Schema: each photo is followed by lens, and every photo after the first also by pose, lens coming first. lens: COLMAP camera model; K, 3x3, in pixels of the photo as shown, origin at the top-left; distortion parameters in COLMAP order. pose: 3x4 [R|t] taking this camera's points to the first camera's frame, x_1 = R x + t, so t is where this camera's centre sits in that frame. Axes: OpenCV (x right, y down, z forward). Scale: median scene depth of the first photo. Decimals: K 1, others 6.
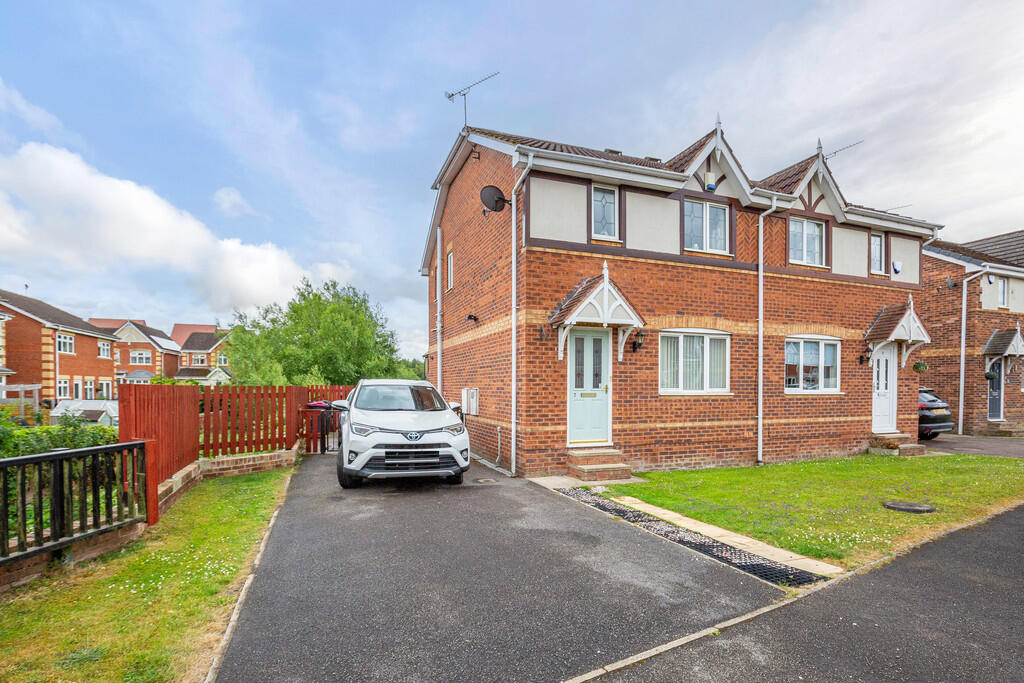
lens RADIAL K [[485.8, 0, 527.9], [0, 485.8, 378.4], [0, 0, 1]] dist [-0.034269, 0.004409]
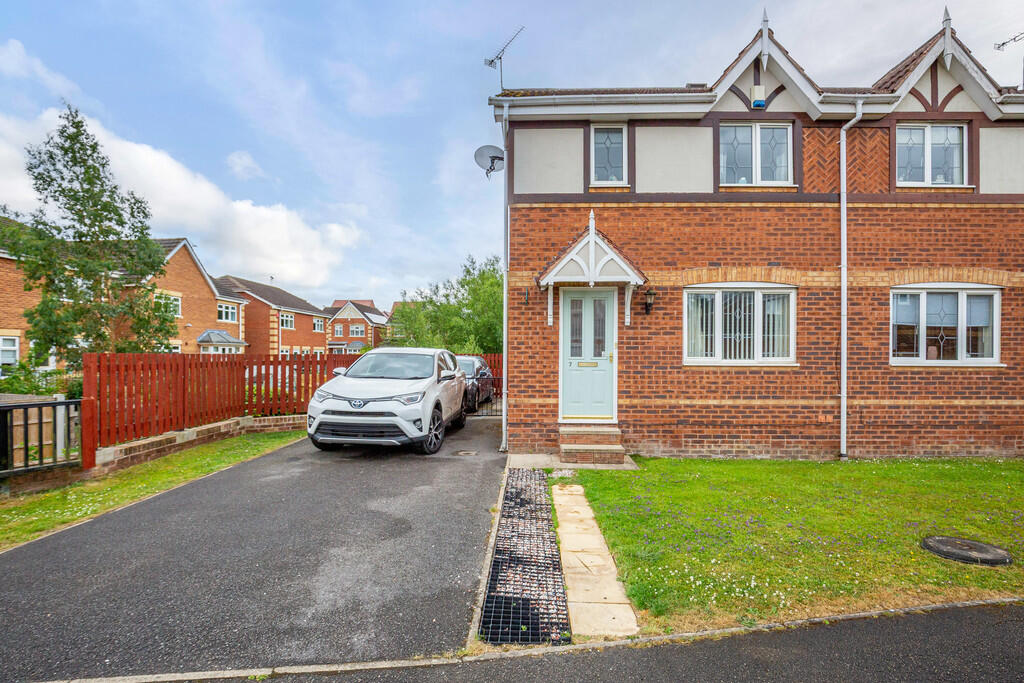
lens RADIAL K [[483.3, 0, 505.8], [0, 483.3, 340.8], [0, 0, 1]] dist [-0.031533, 0.004502]
pose [[0.927447, -0.009541, -0.373832, 0.298880], [0.004757, 0.999895, -0.013718, 0.002310], [0.373924, 0.010945, 0.927395, 0.127379]]
